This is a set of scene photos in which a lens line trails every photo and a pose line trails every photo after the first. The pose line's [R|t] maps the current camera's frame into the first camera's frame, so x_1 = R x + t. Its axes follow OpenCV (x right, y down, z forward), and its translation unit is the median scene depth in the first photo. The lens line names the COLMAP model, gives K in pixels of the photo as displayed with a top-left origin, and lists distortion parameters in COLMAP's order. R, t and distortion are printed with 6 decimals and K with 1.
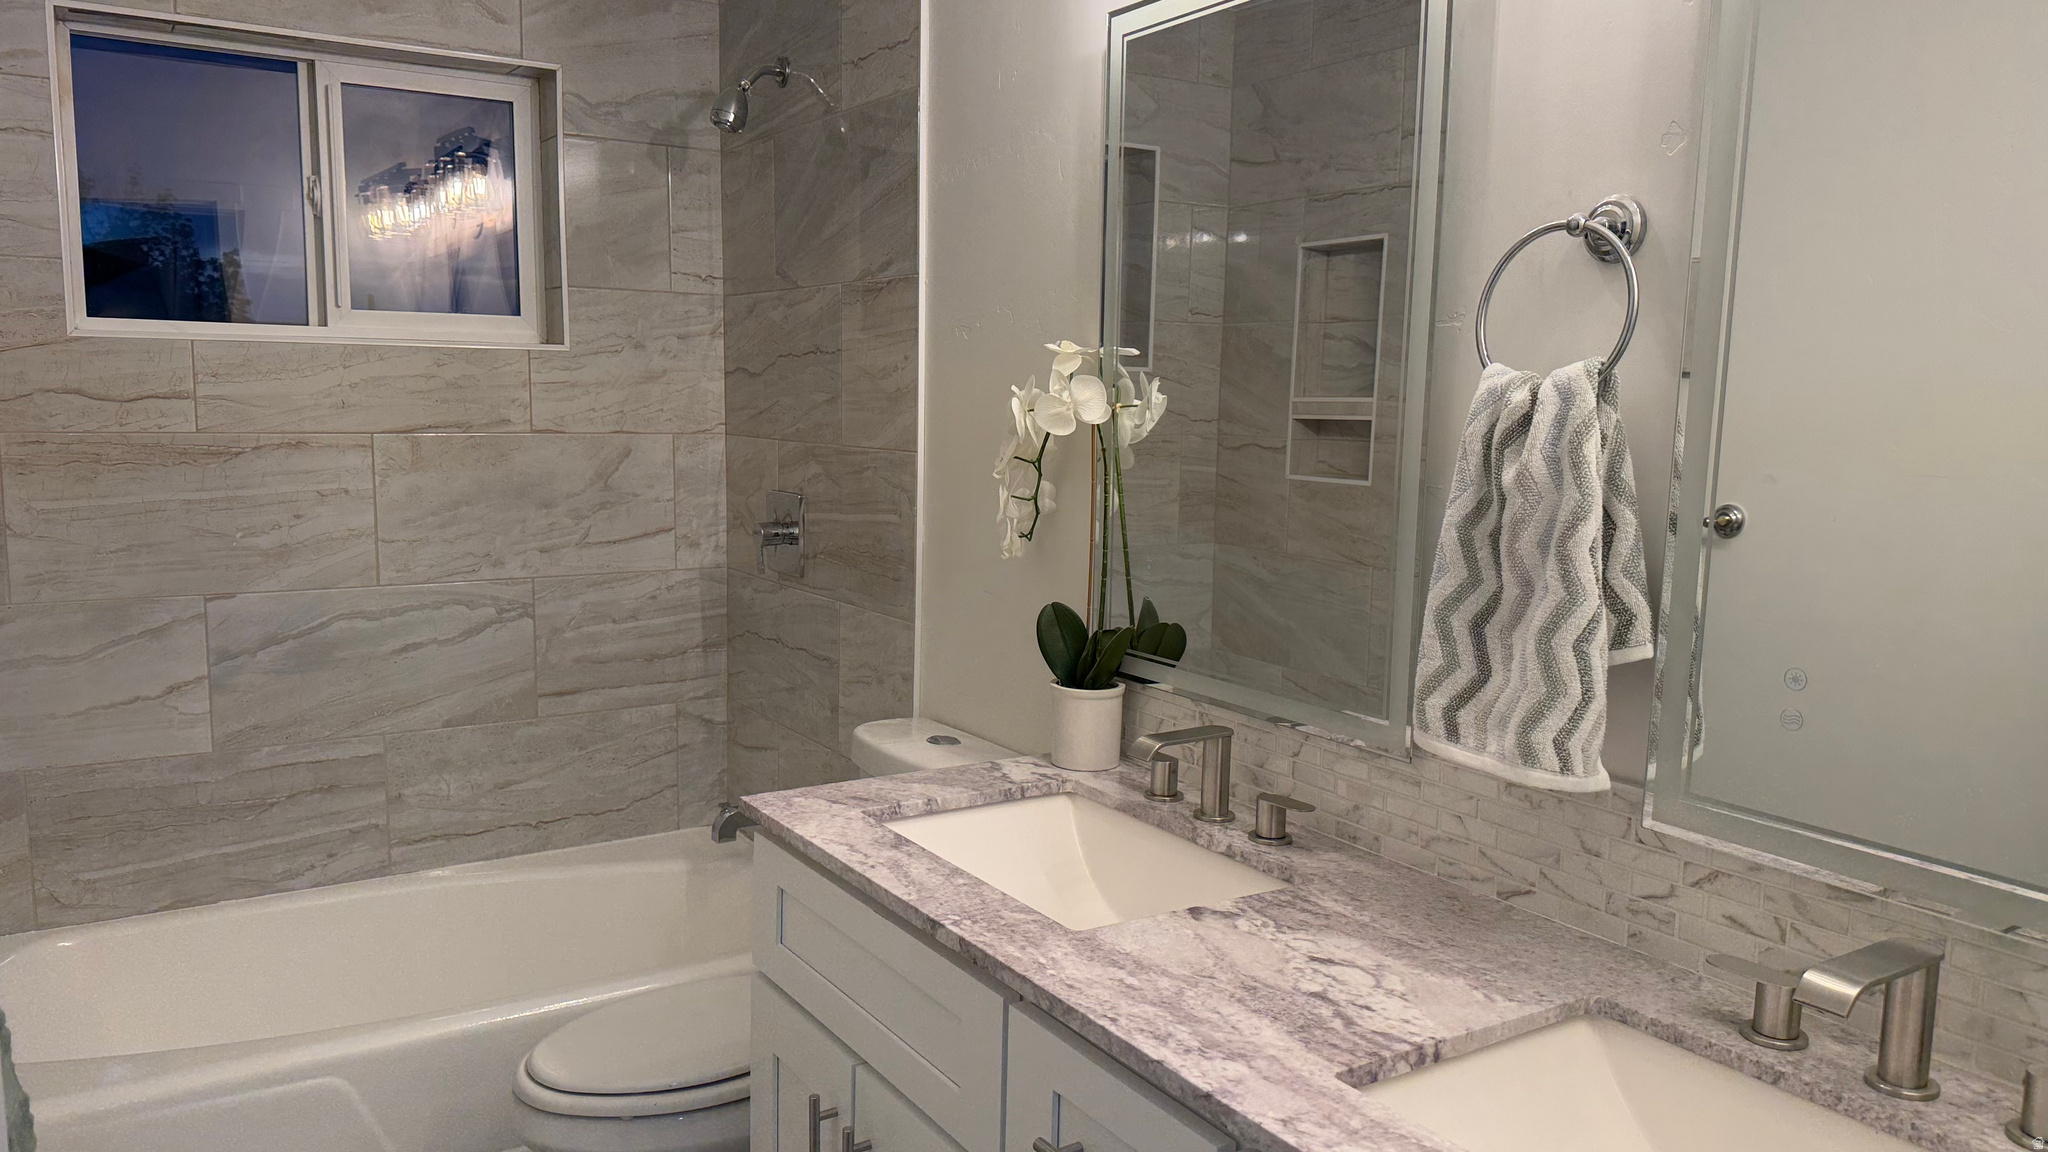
lens RADIAL K [[1428.7, 0, 1036.6], [0, 1428.7, 590.4], [0, 0, 1]] dist [0.113107, -0.192159]
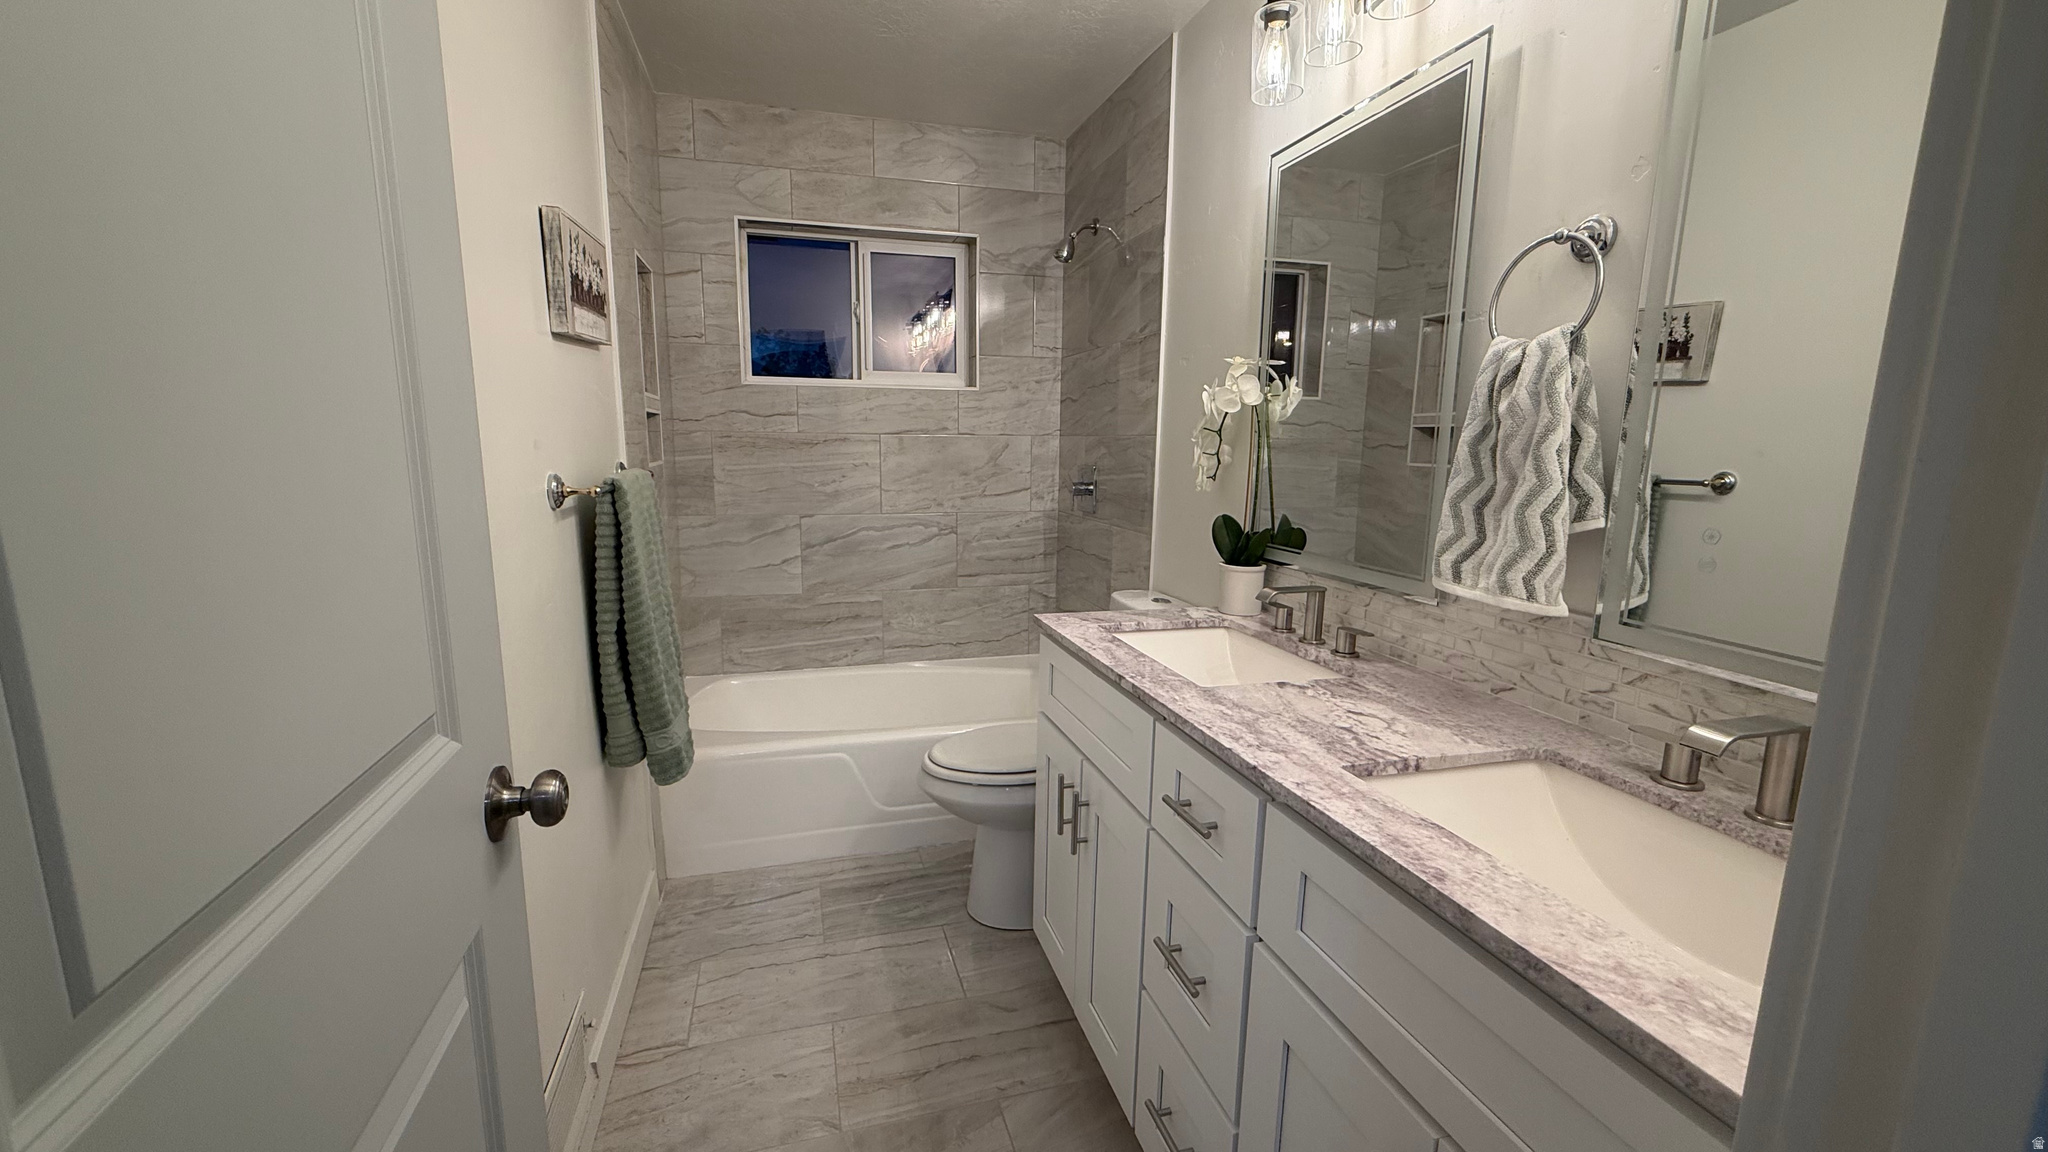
lens RADIAL K [[815.5, 0, 1019.9], [0, 815.5, 575.7], [0, 0, 1]] dist [0.000259, -0.000067]
pose [[0.954663, 0.040800, -0.294879, 0.076196], [-0.033751, 0.999011, 0.028956, 0.067081], [0.295769, -0.017691, 0.955096, 0.022037]]
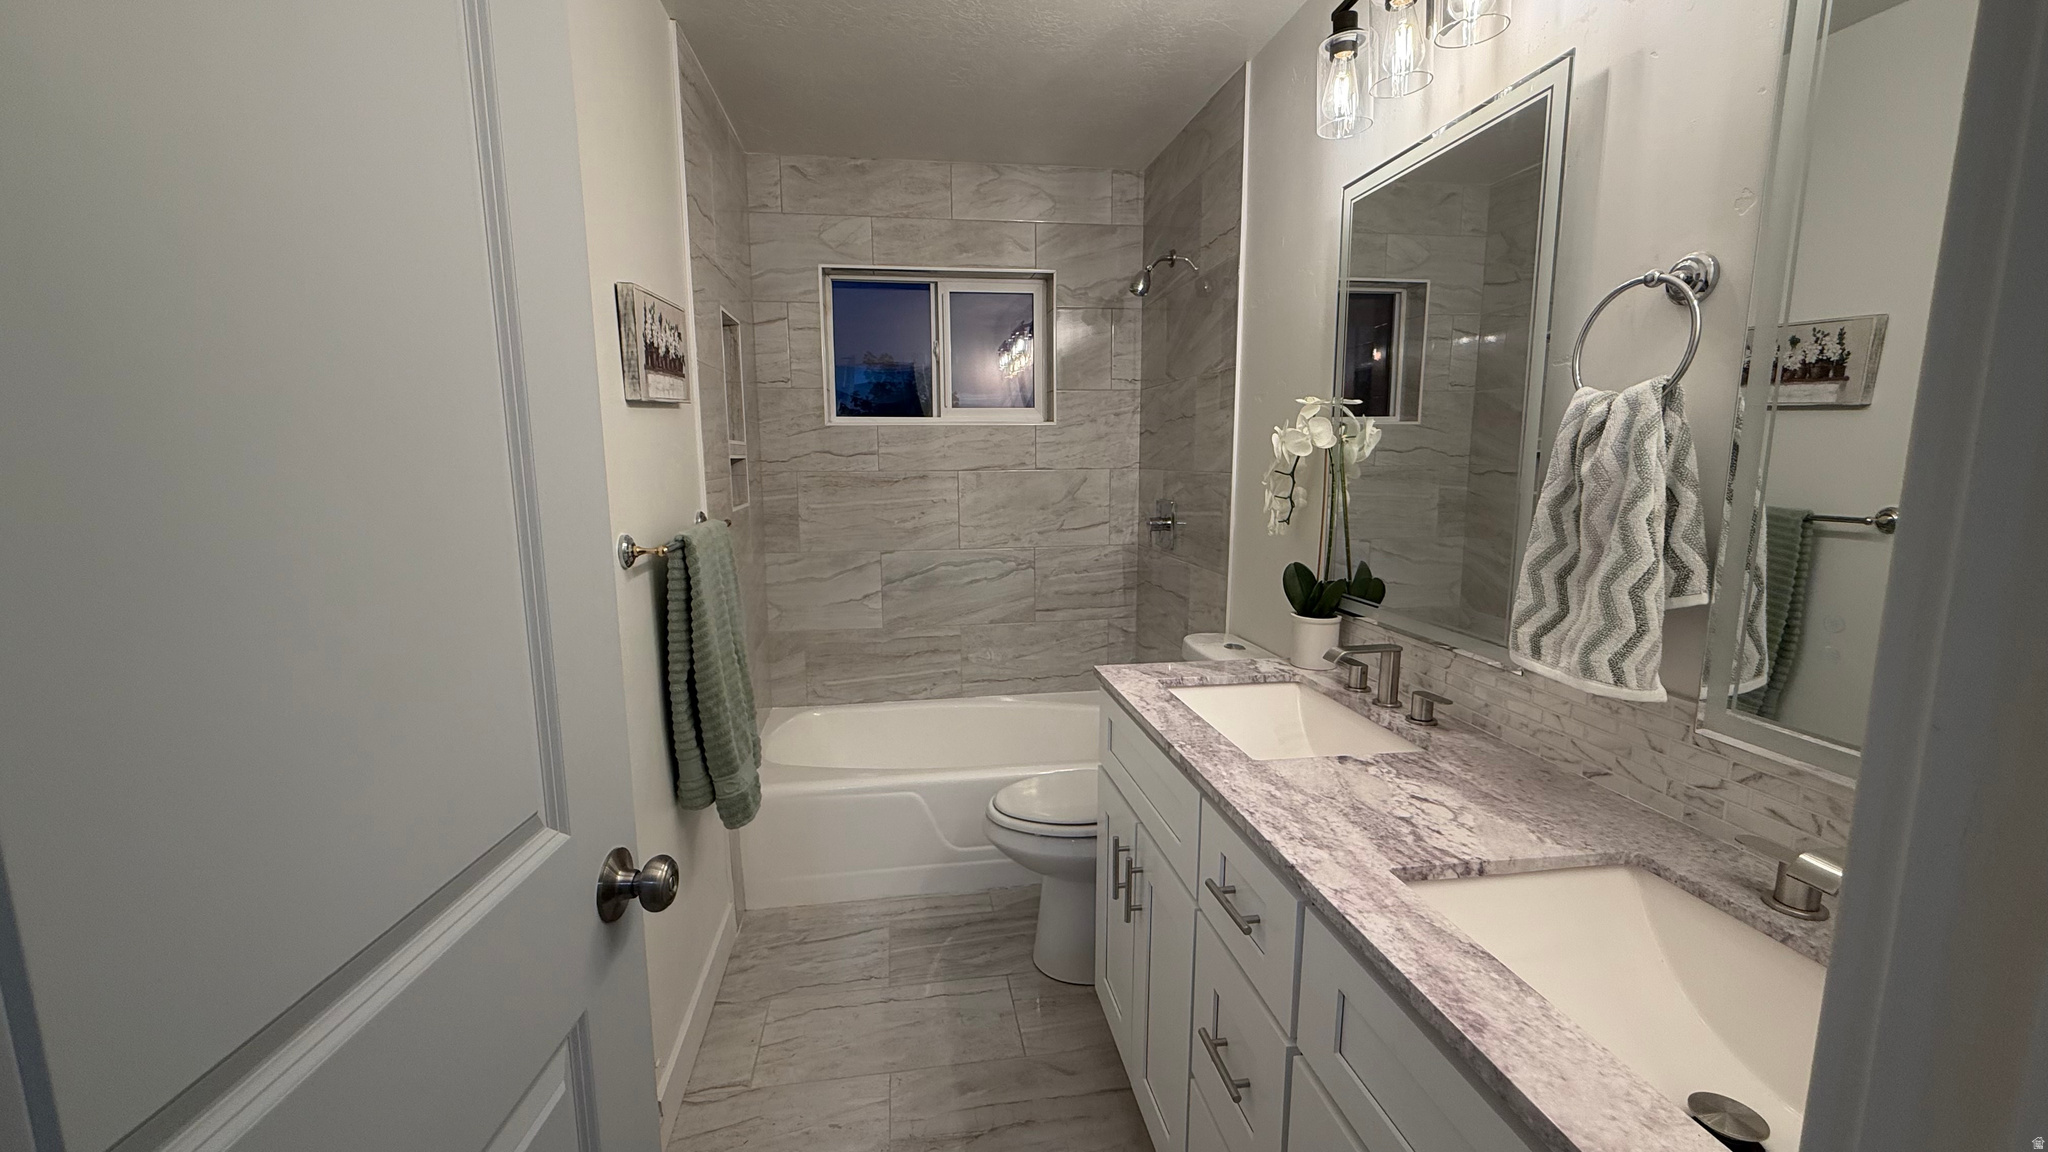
lens RADIAL K [[815.5, 0, 1019.9], [0, 815.5, 575.7], [0, 0, 1]] dist [0.000259, -0.000067]
pose [[0.910441, 0.035421, -0.412119, 0.119251], [-0.032180, 0.999372, 0.014802, 0.021872], [0.412385, -0.000214, 0.911010, 0.054173]]
